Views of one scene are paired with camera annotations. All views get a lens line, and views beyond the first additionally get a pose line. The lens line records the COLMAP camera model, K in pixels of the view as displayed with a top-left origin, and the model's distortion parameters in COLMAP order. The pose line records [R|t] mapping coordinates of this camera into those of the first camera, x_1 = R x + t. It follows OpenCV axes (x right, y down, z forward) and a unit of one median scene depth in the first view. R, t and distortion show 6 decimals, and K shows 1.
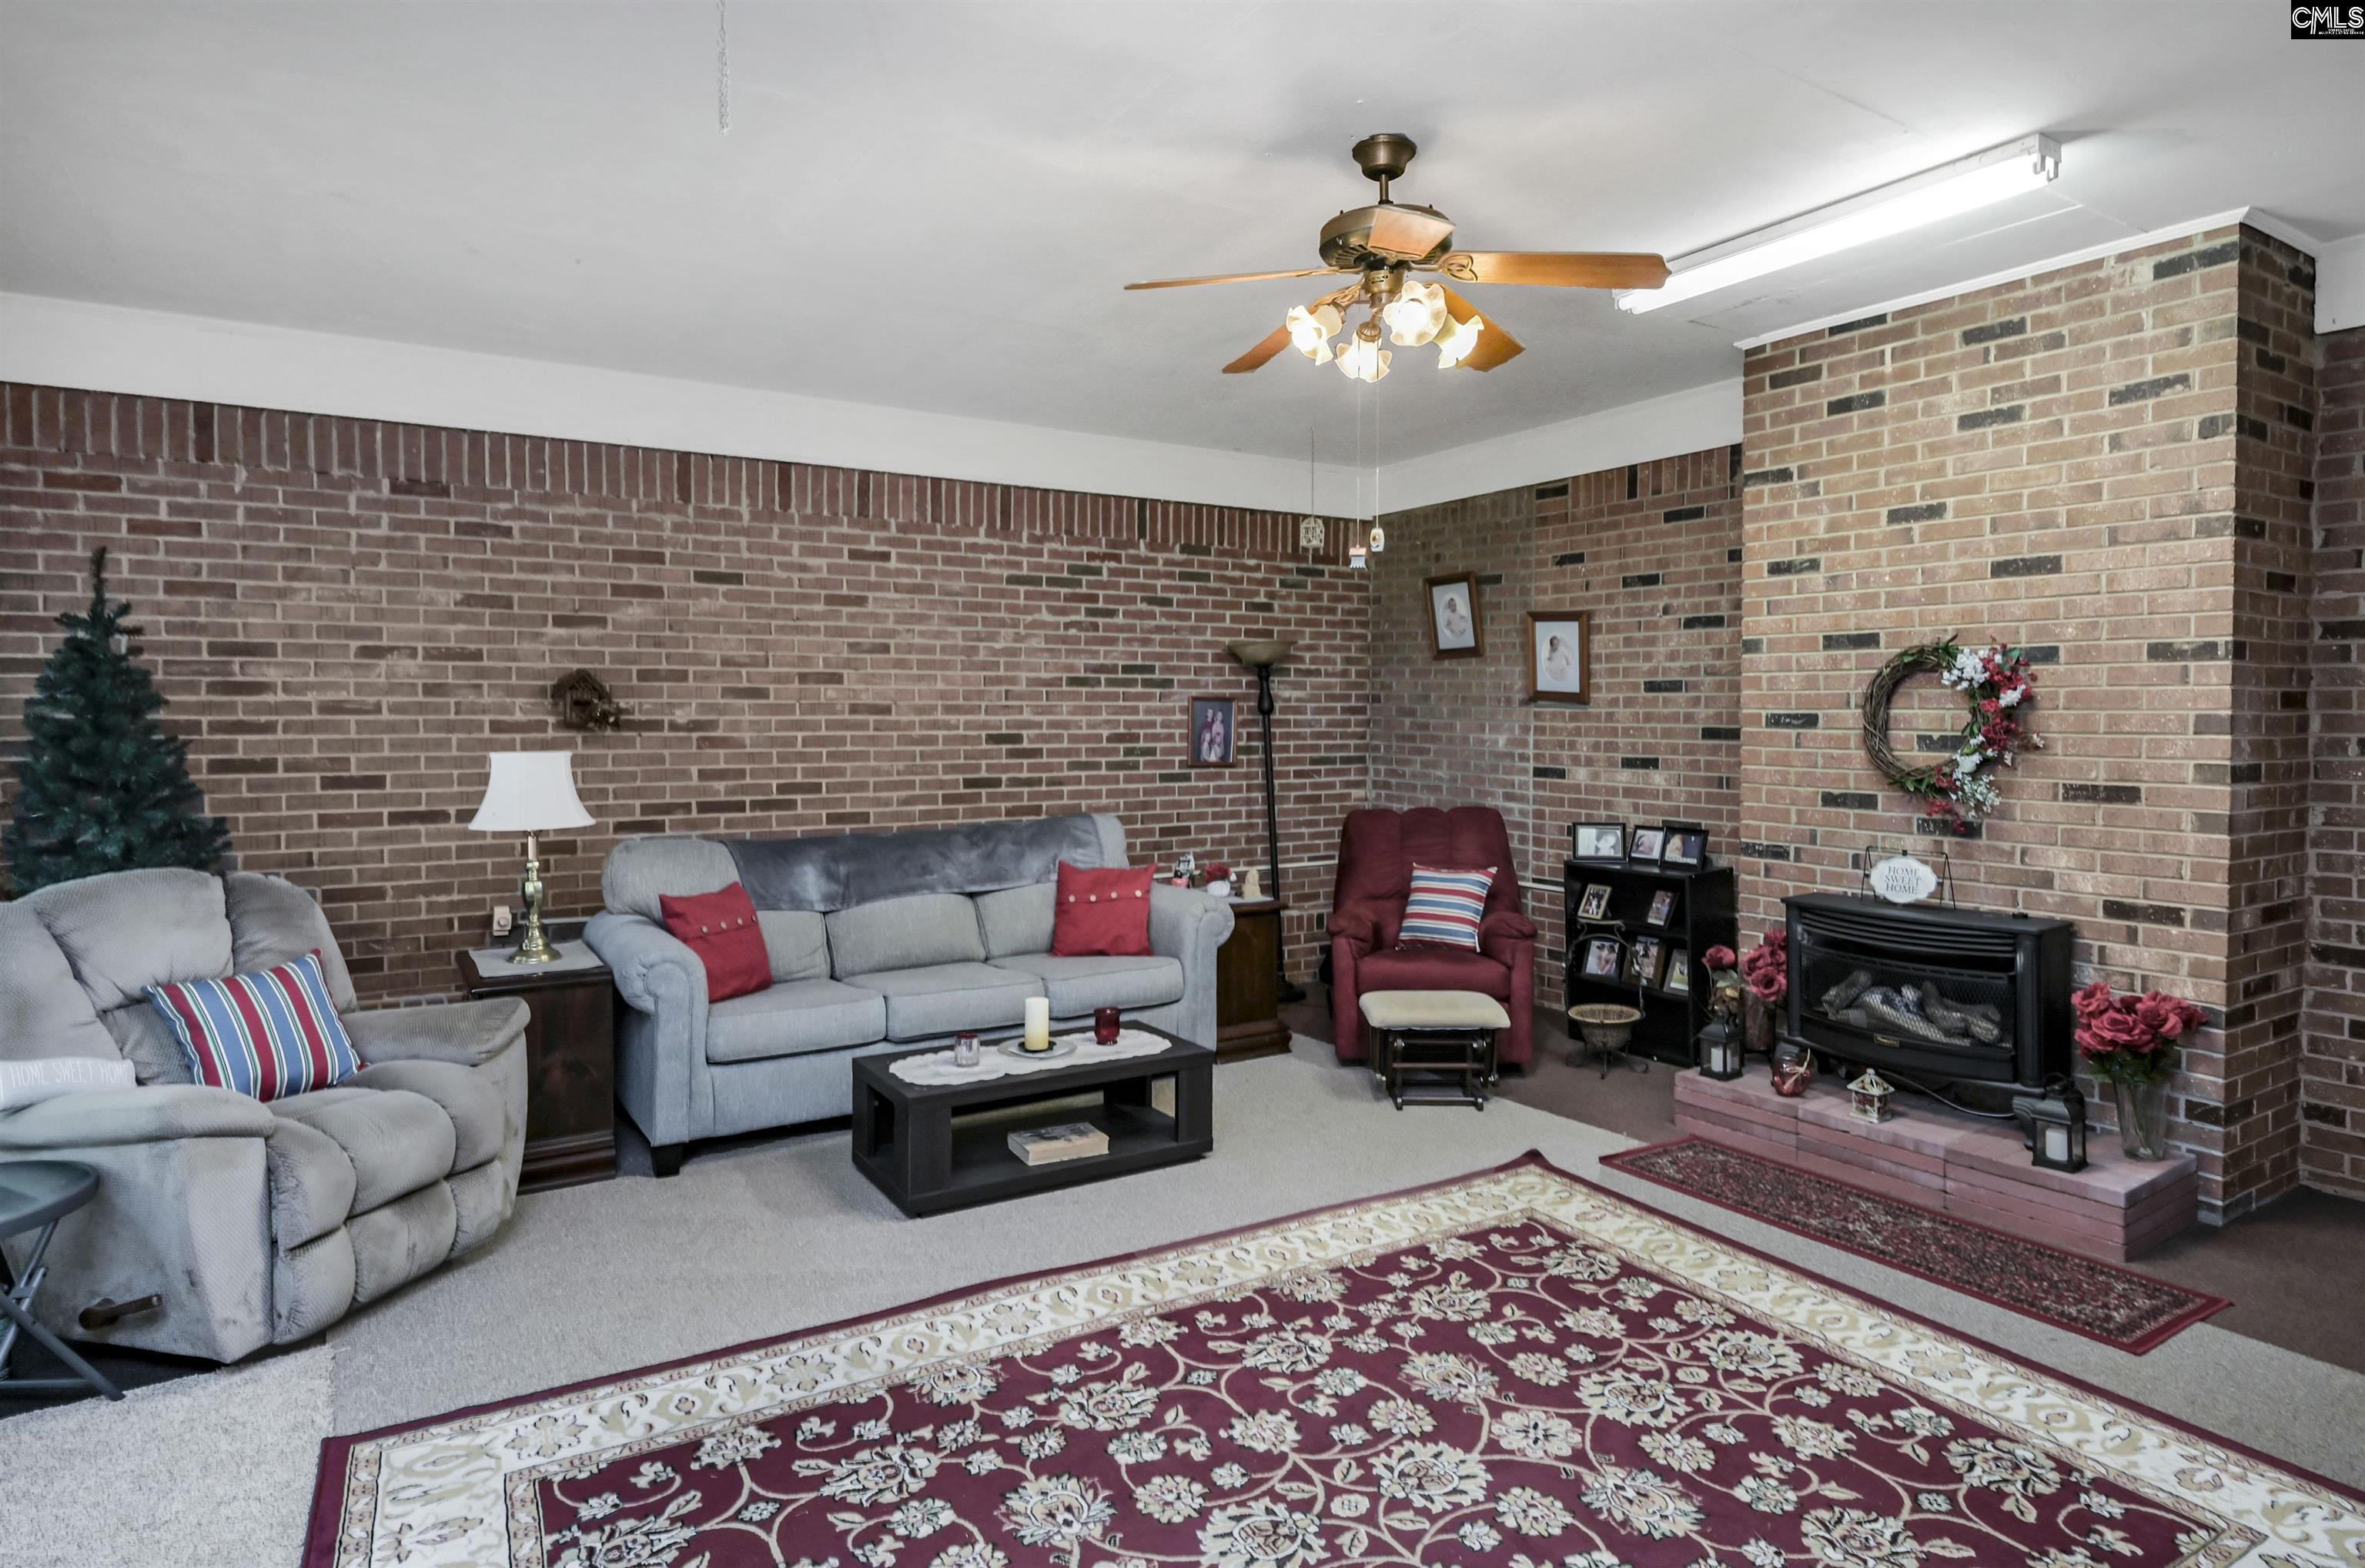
lens RADIAL K [[1273.1, 0, 1134.4], [0, 1273.1, 724.1], [0, 0, 1]] dist [0.000255, -0.000905]
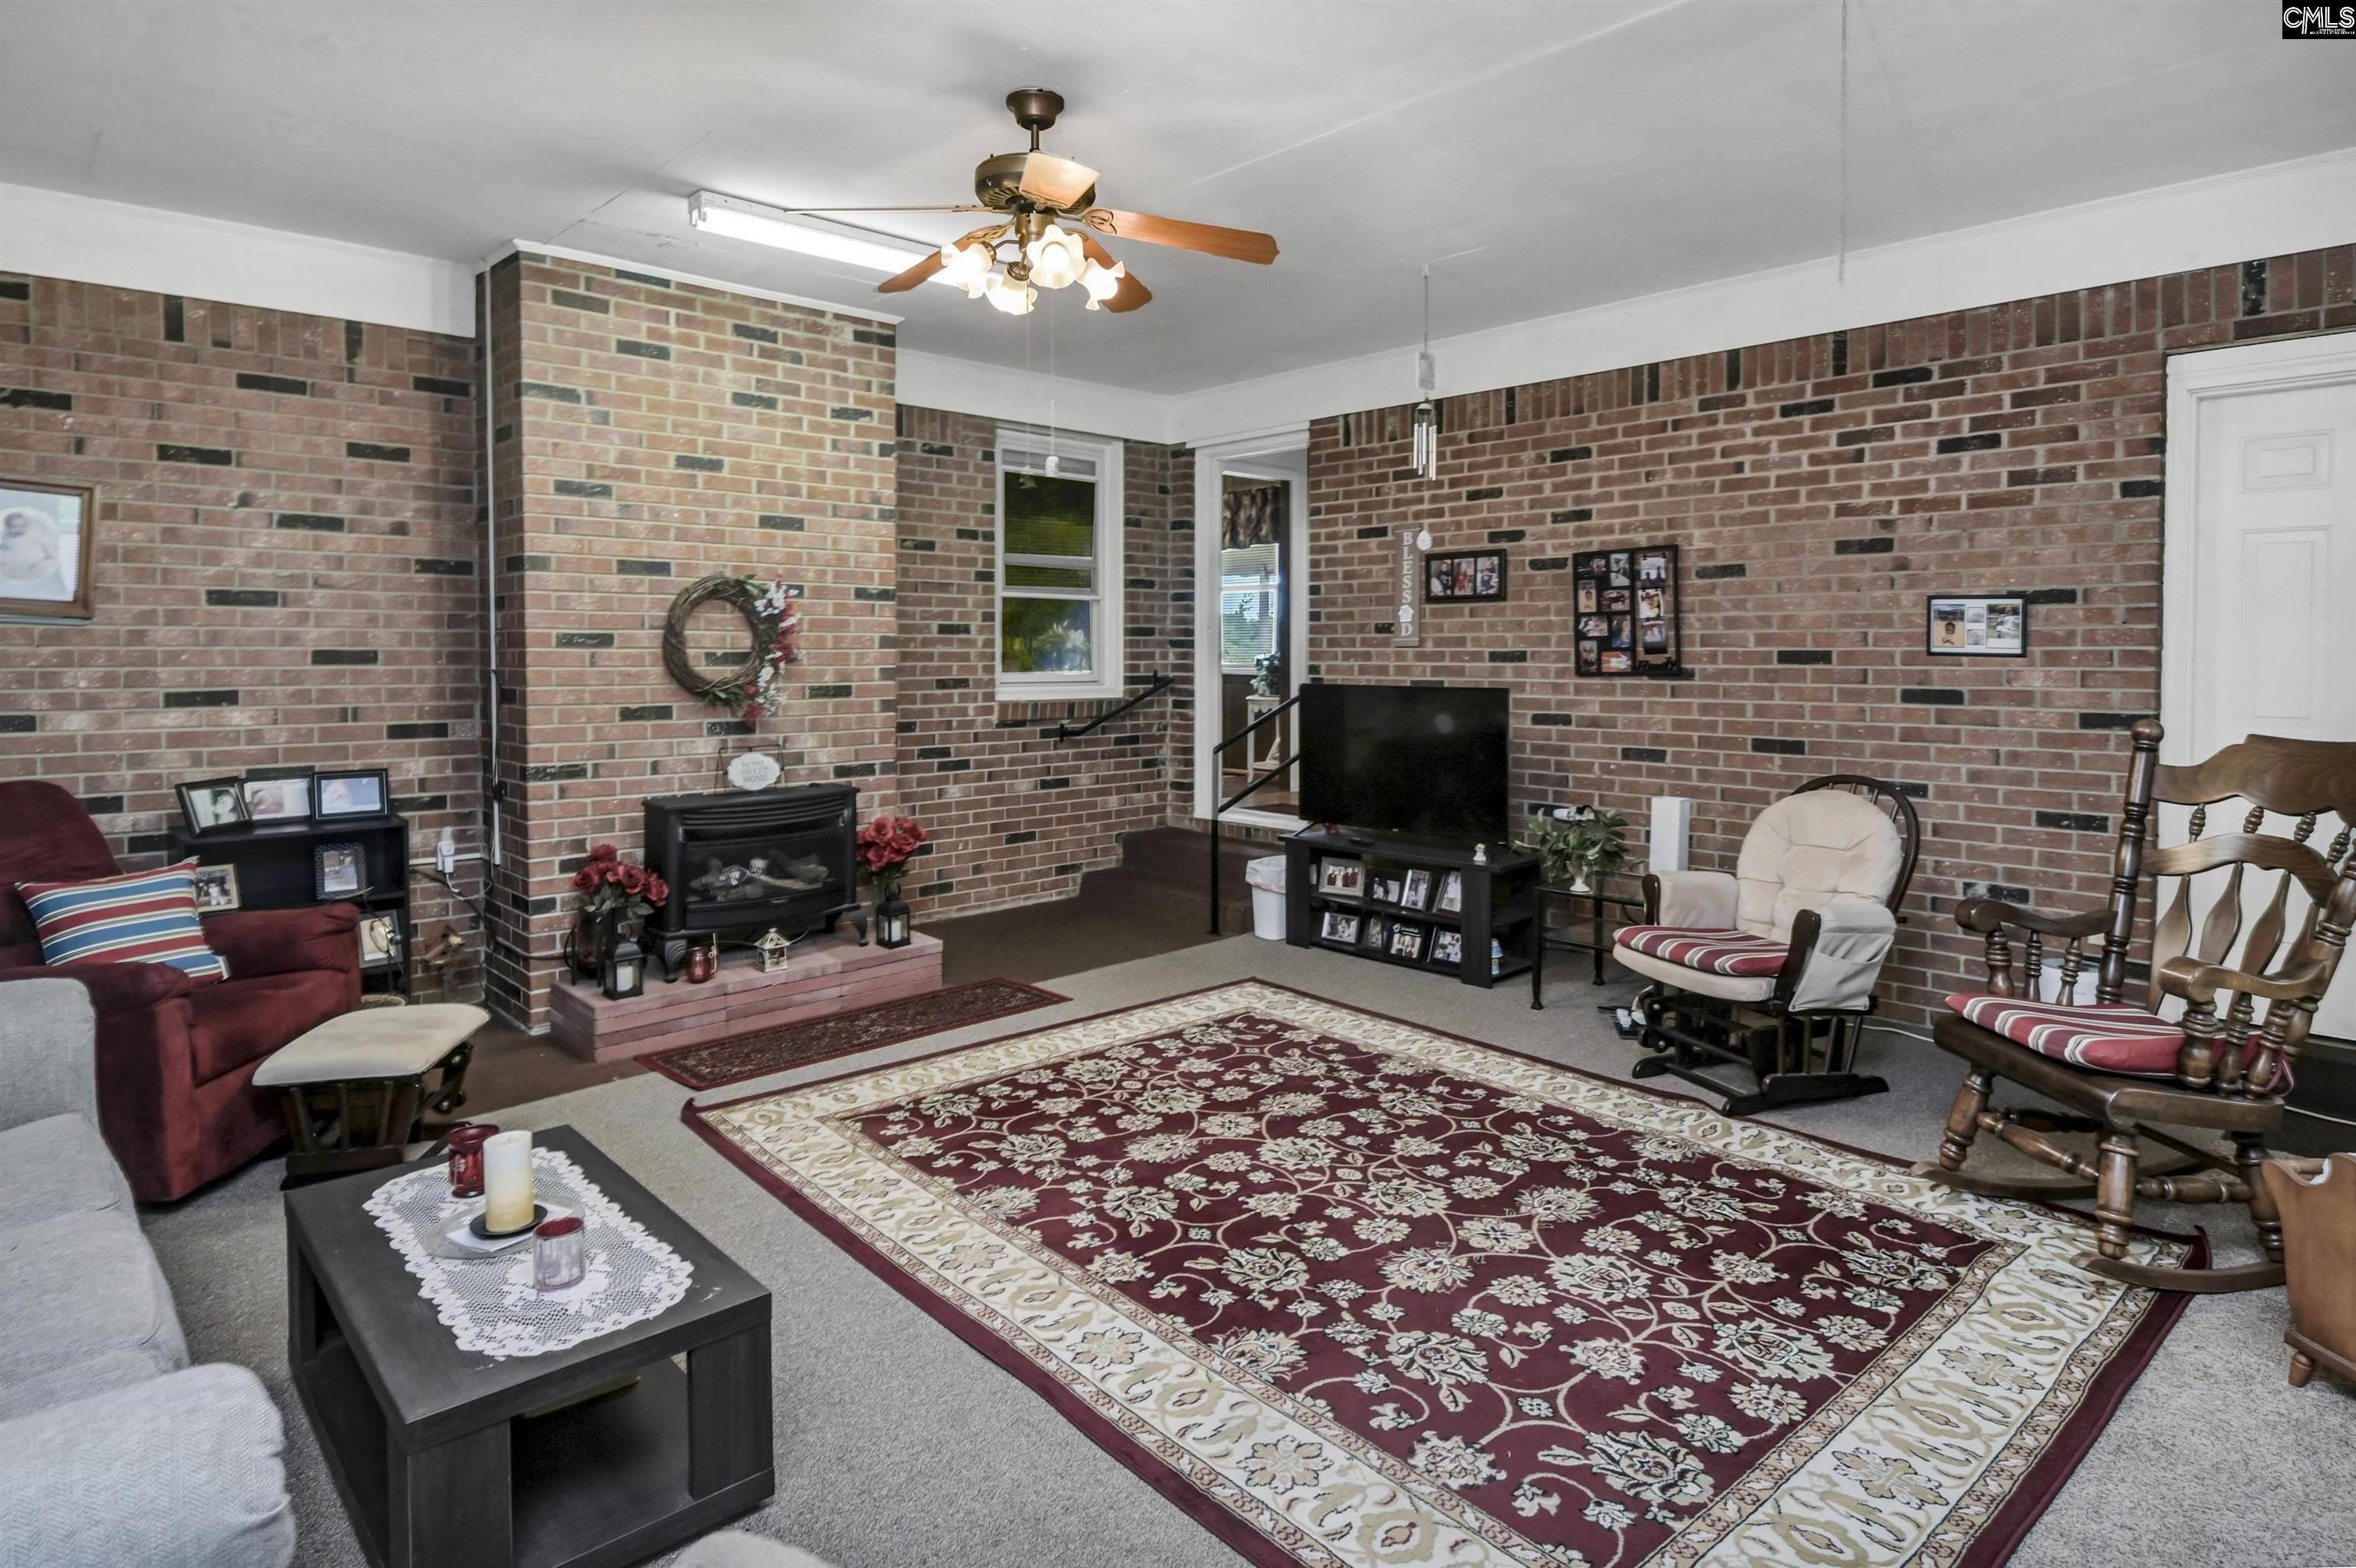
lens RADIAL K [[1305.5, 0, 1238.1], [0, 1305.5, 674.6], [0, 0, 1]] dist [0.002237, 0.000378]
pose [[-0.227885, -0.020702, 0.973468, -0.922811], [0.009372, 0.999681, 0.023453, 0.007434], [-0.973643, 0.014468, -0.227619, 1.085526]]
